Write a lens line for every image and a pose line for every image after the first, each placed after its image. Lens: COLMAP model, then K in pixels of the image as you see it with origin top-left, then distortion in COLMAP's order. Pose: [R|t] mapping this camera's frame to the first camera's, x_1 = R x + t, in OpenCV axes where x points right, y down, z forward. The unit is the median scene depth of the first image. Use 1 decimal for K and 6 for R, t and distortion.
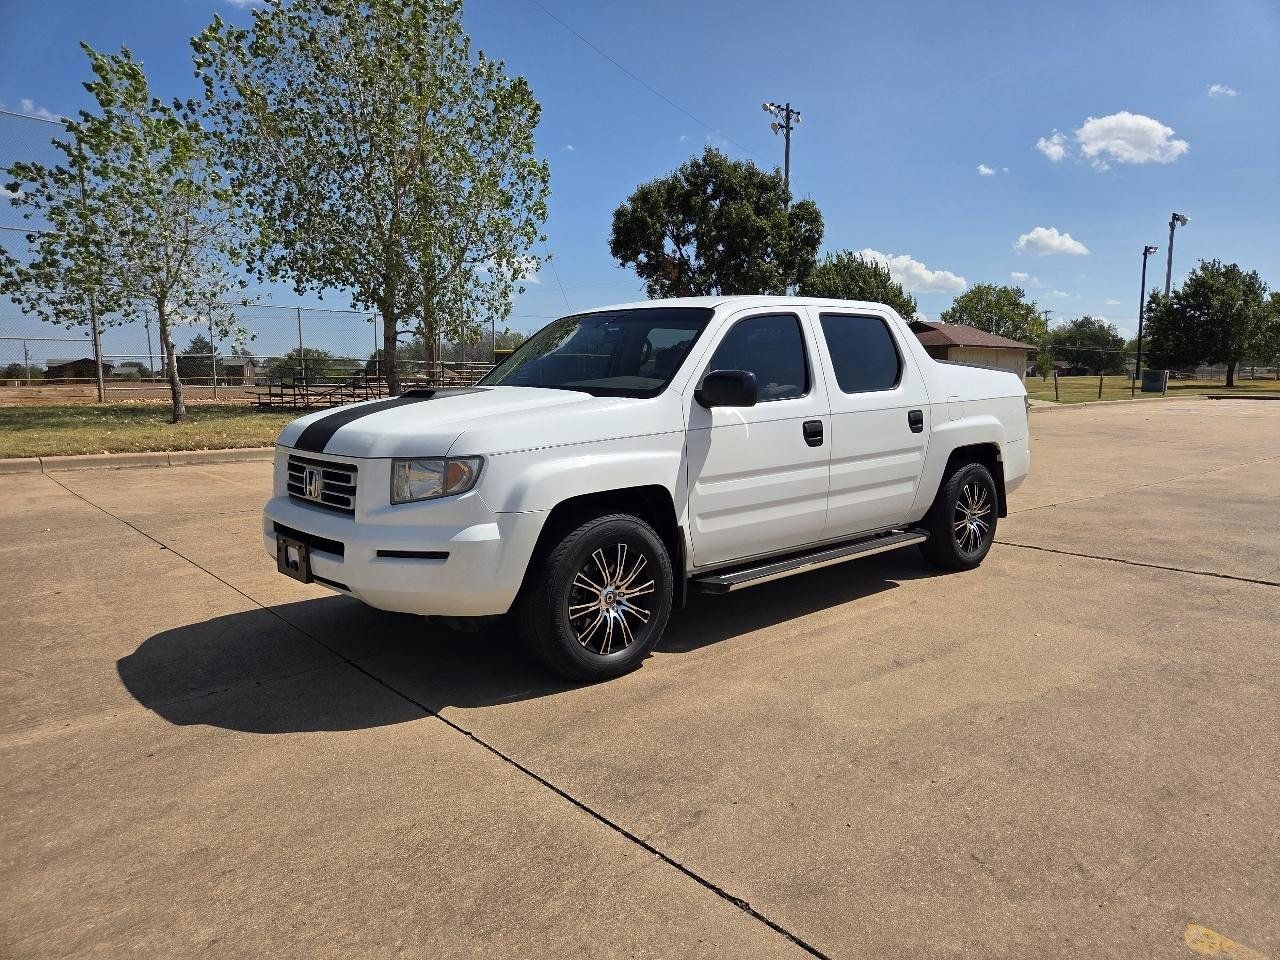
lens RADIAL K [[862.9, 0, 656.7], [0, 862.9, 477.7], [0, 0, 1]] dist [0.059052, -0.053714]
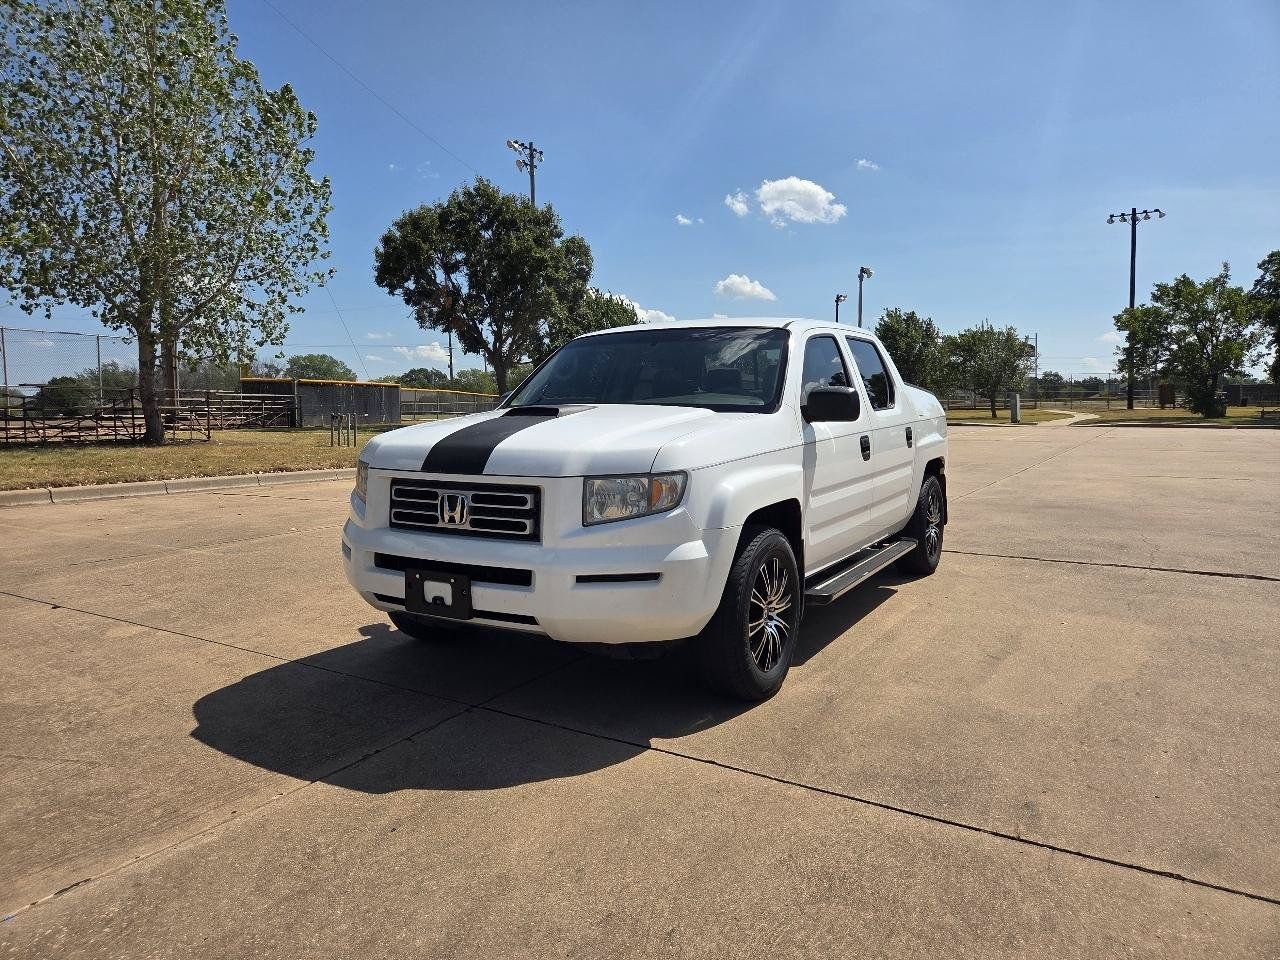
lens RADIAL K [[865.0, 0, 639.9], [0, 865.0, 467.1], [0, 0, 1]] dist [0.033450, -0.006879]
pose [[0.957638, -0.023402, 0.287023, -0.339759], [0.037365, 0.998365, -0.043267, 0.006498], [-0.285541, 0.052159, 0.956946, 0.059556]]
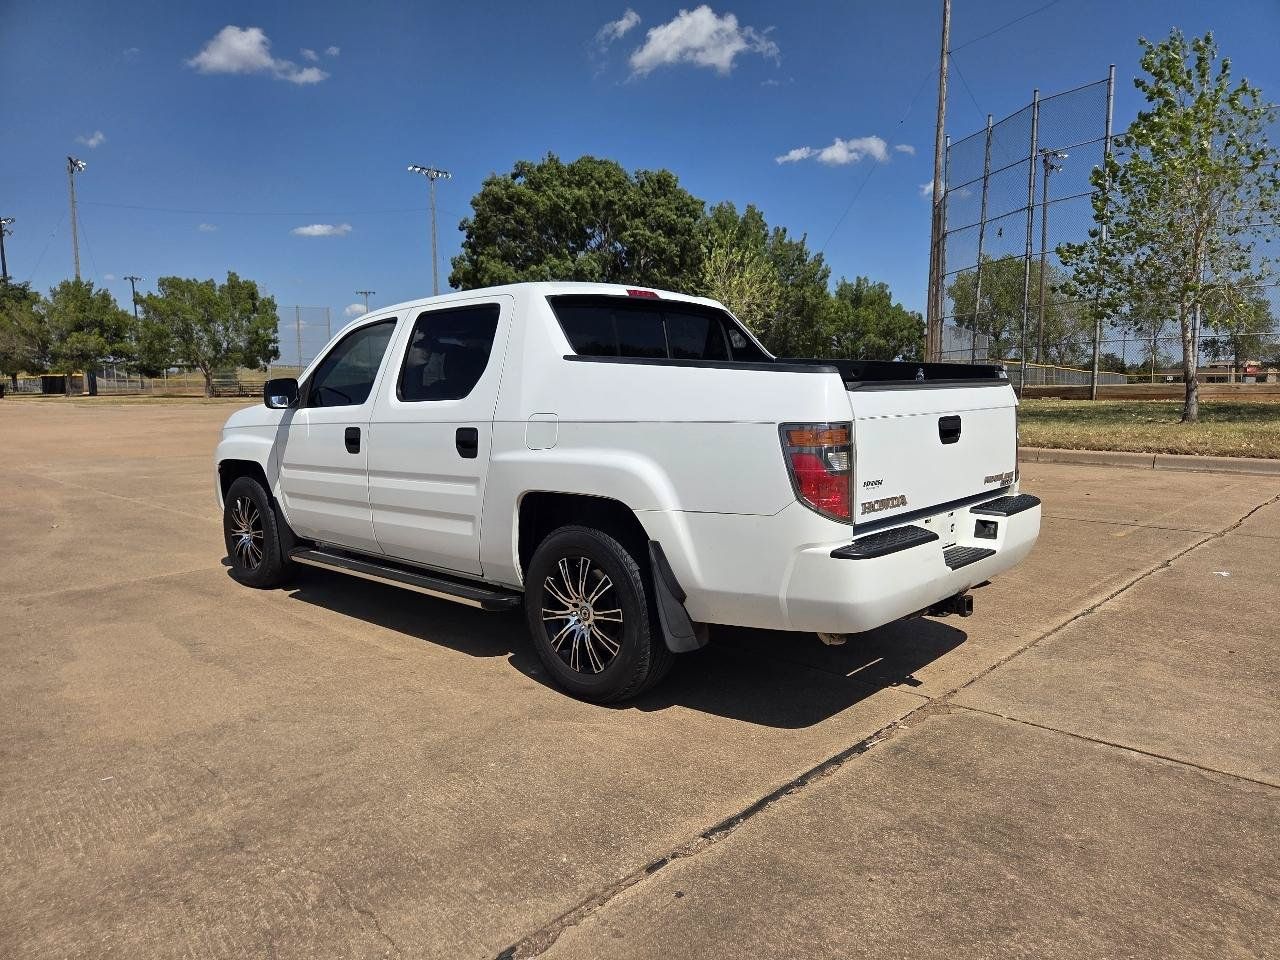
lens RADIAL K [[873.1, 0, 646.9], [0, 873.1, 480.7], [0, 0, 1]] dist [0.052099, -0.049416]
pose [[0.077334, 0.110671, -0.990844, 1.071948], [-0.104941, 0.989203, 0.102297, -0.126865], [0.991467, 0.096069, 0.088113, 1.101325]]
